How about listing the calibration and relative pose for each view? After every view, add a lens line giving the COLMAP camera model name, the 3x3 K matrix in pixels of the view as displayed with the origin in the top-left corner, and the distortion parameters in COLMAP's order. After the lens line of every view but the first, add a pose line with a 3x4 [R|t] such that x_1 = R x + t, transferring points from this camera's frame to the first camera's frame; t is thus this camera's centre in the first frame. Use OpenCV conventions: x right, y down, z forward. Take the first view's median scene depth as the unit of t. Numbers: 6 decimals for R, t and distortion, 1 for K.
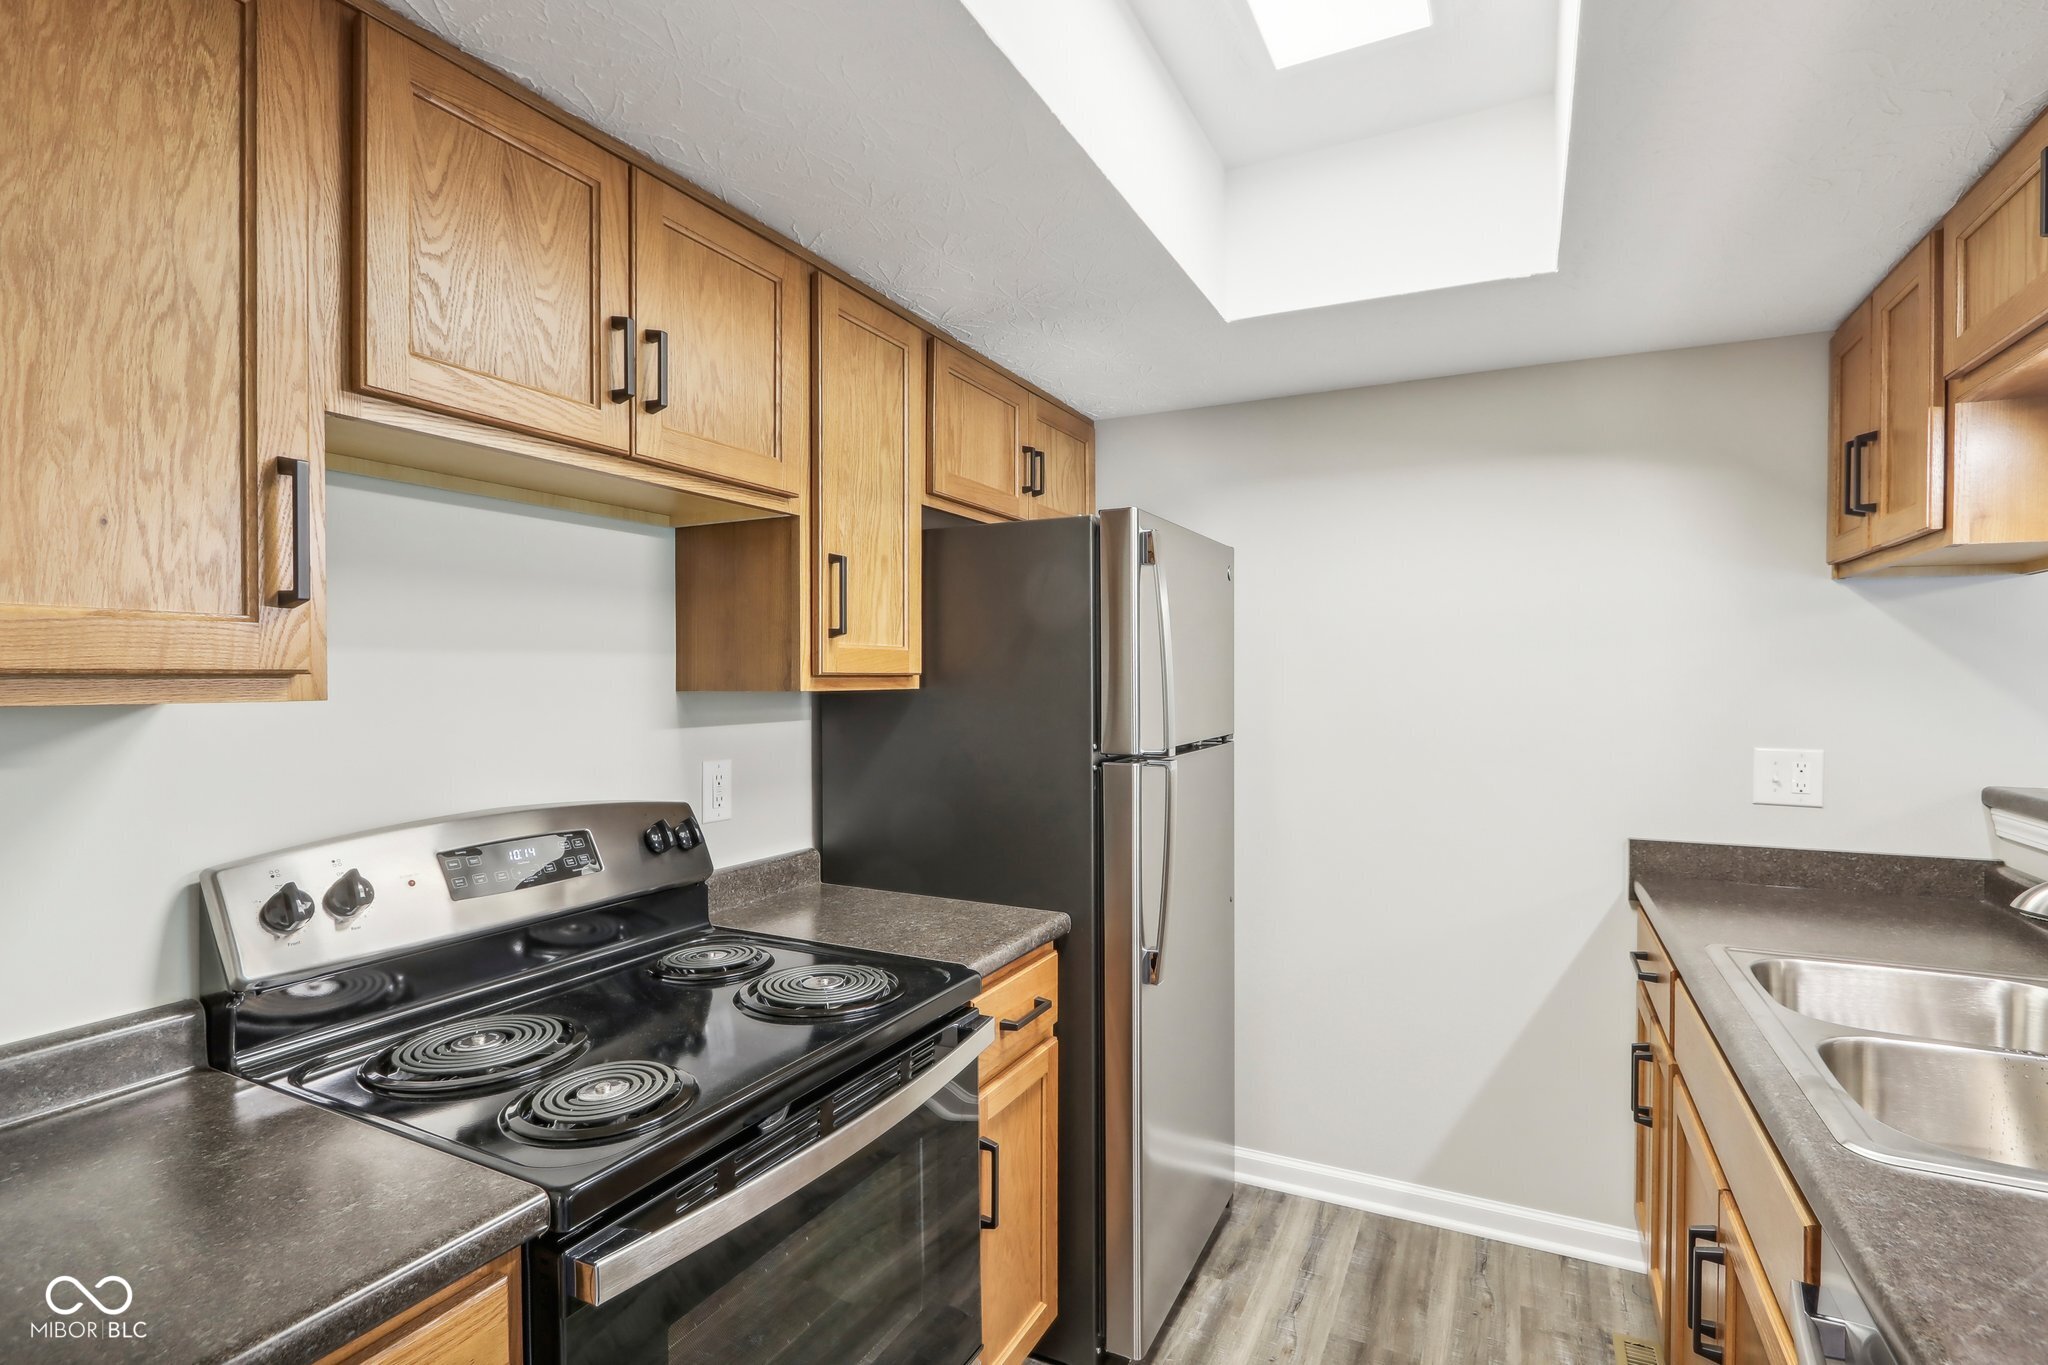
lens RADIAL K [[971.7, 0, 1026.6], [0, 971.7, 680.1], [0, 0, 1]] dist [-0.010751, 0.002100]
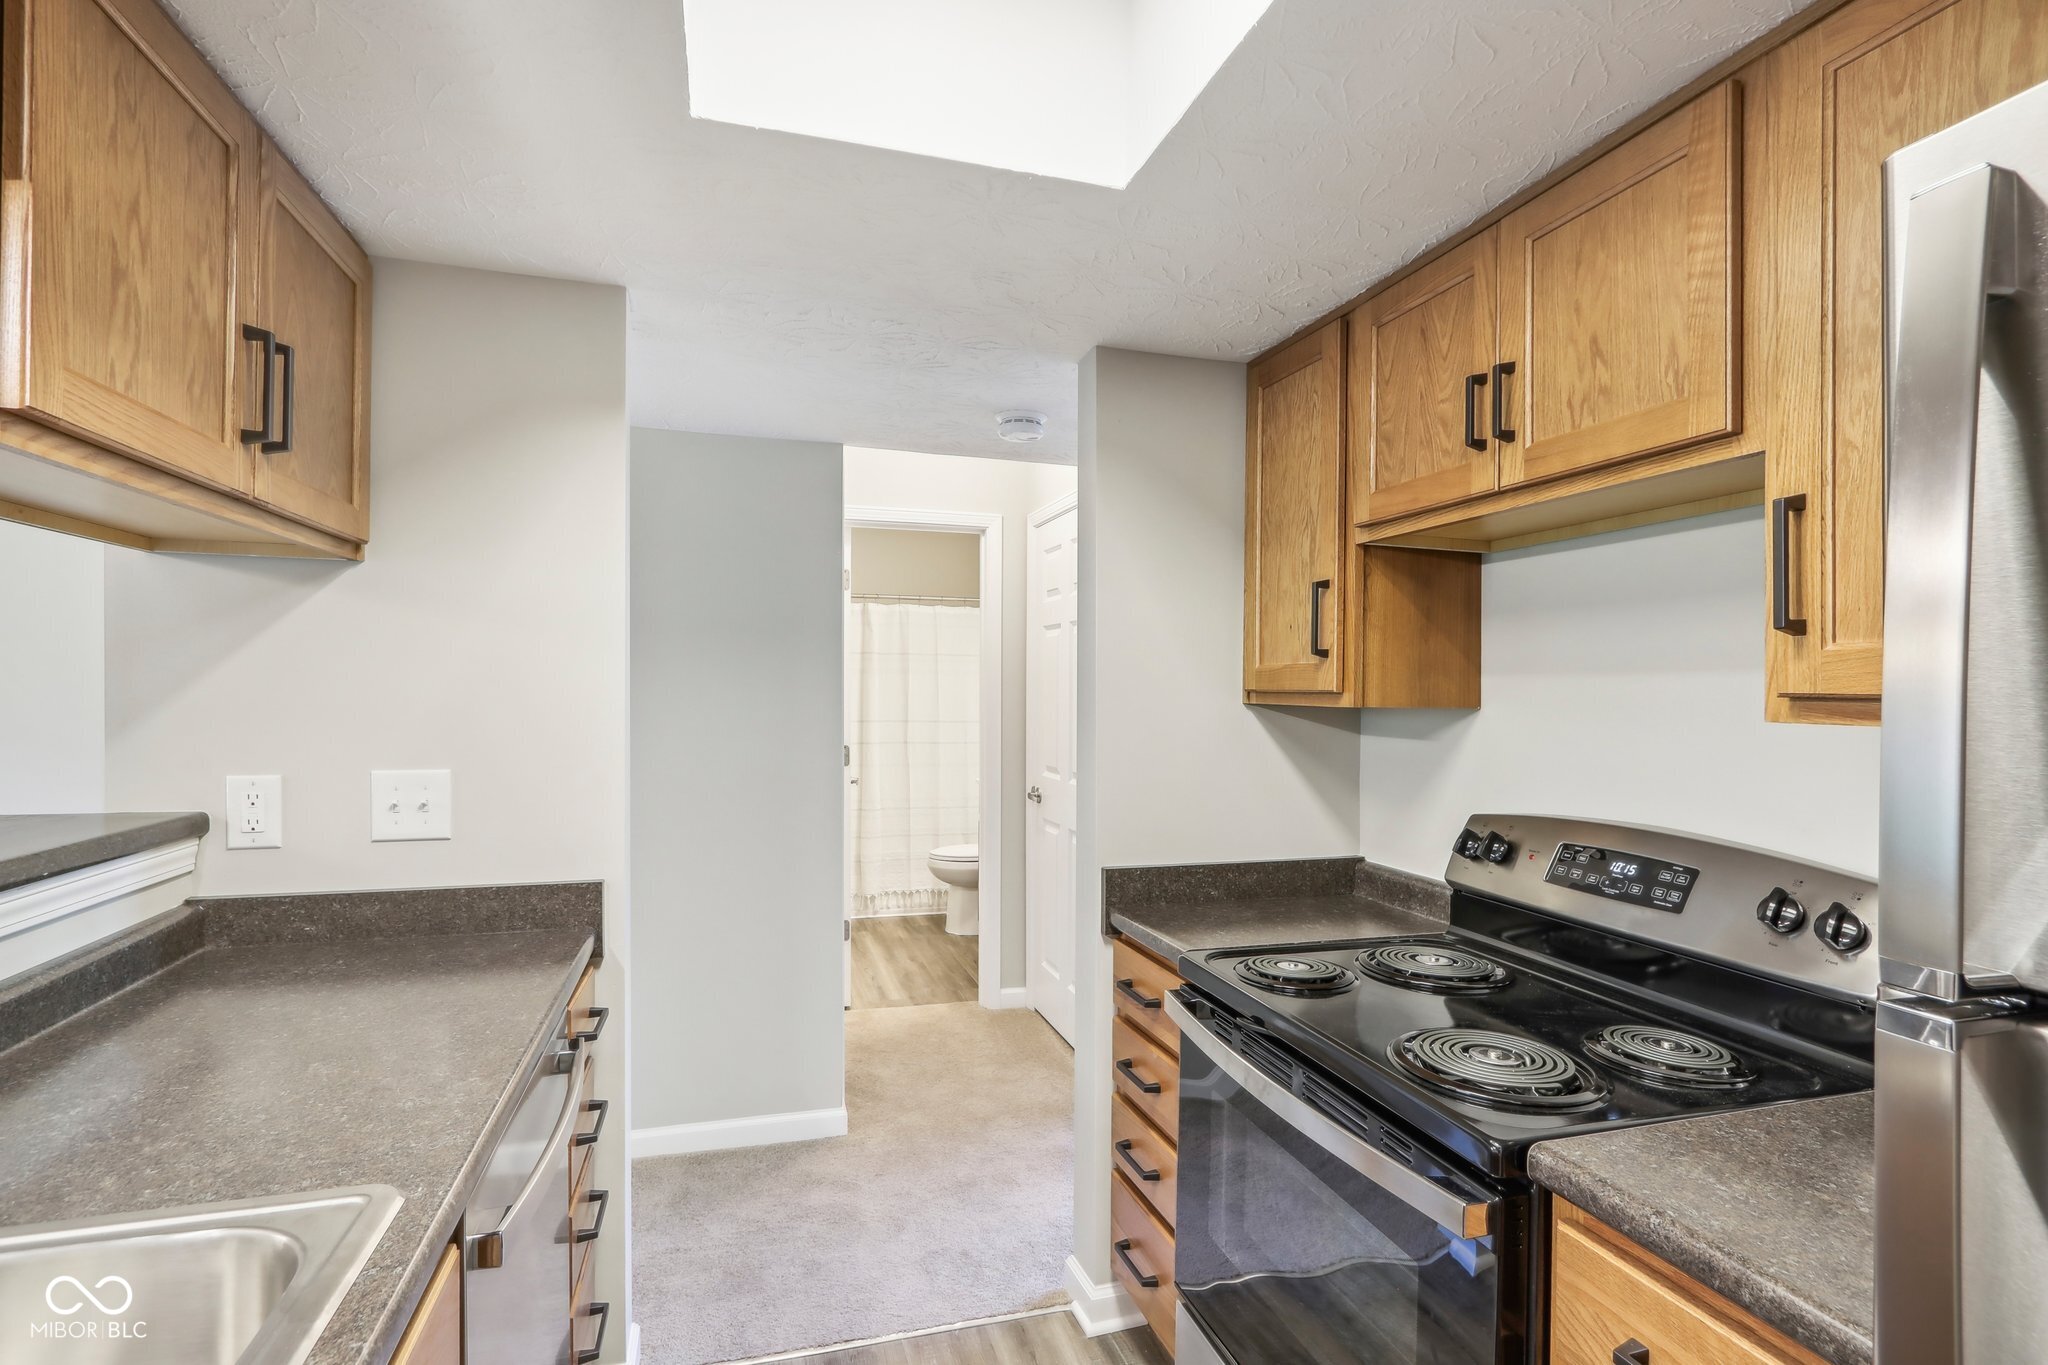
lens RADIAL K [[971.7, 0, 1013.3], [0, 971.7, 696.1], [0, 0, 1]] dist [-0.010751, 0.002100]
pose [[-0.724556, -0.005402, -0.689195, 0.478150], [-0.011793, 0.999920, 0.004560, -0.000510], [0.689115, 0.011432, -0.724562, 0.930243]]
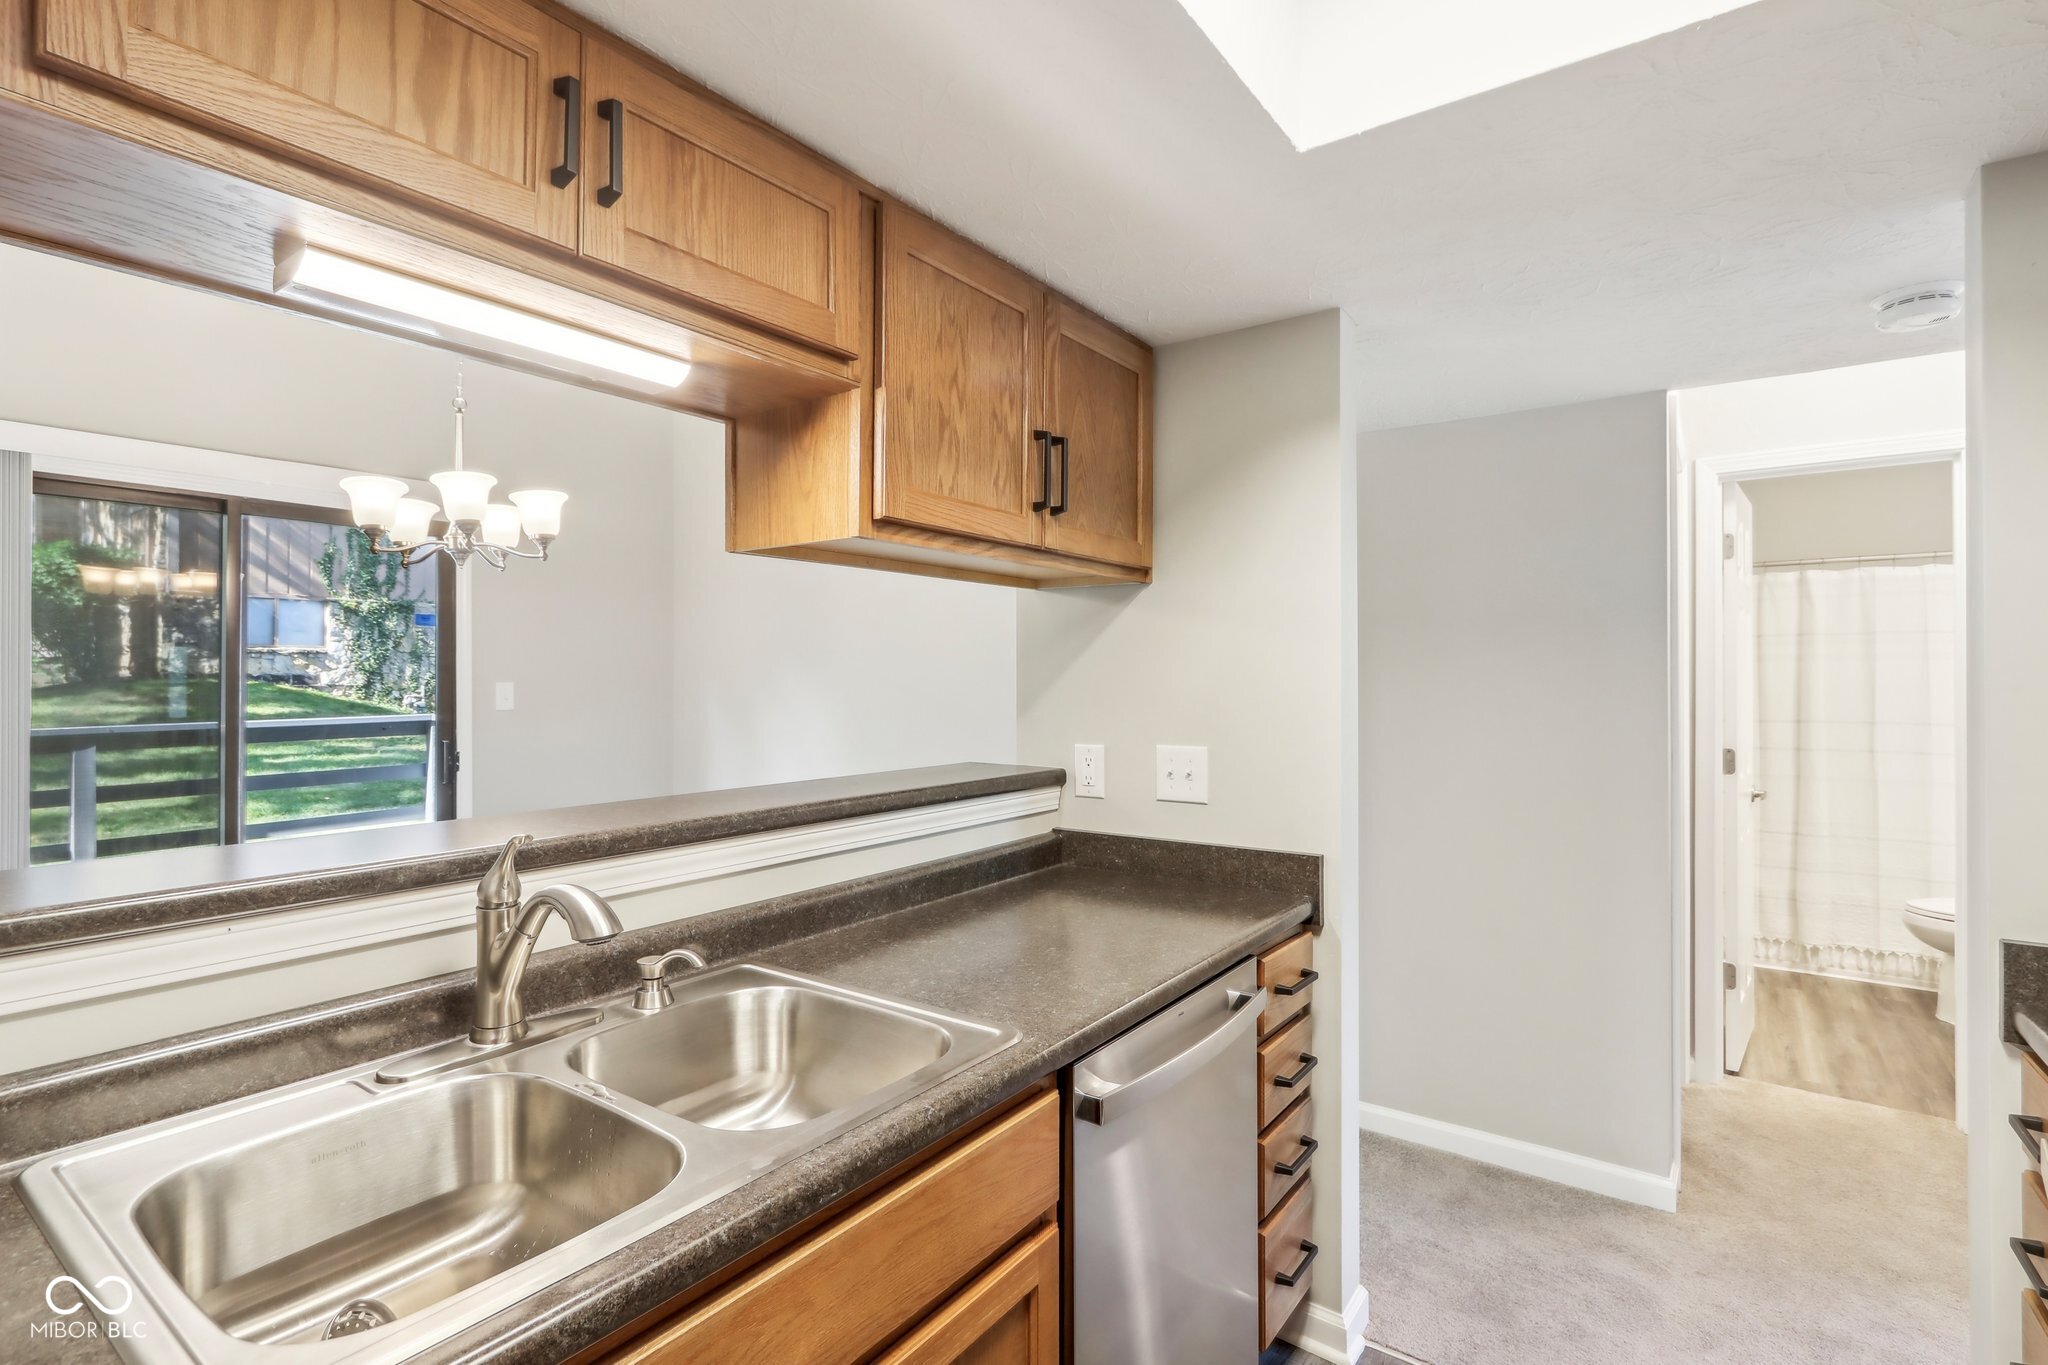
lens RADIAL K [[971.7, 0, 1020.6], [0, 971.7, 679.4], [0, 0, 1]] dist [-0.010751, 0.002100]
pose [[-0.986949, -0.003791, 0.160988, 0.285739], [-0.003895, 0.999992, -0.000333, 0.002025], [-0.160986, -0.000955, -0.986956, 1.029126]]
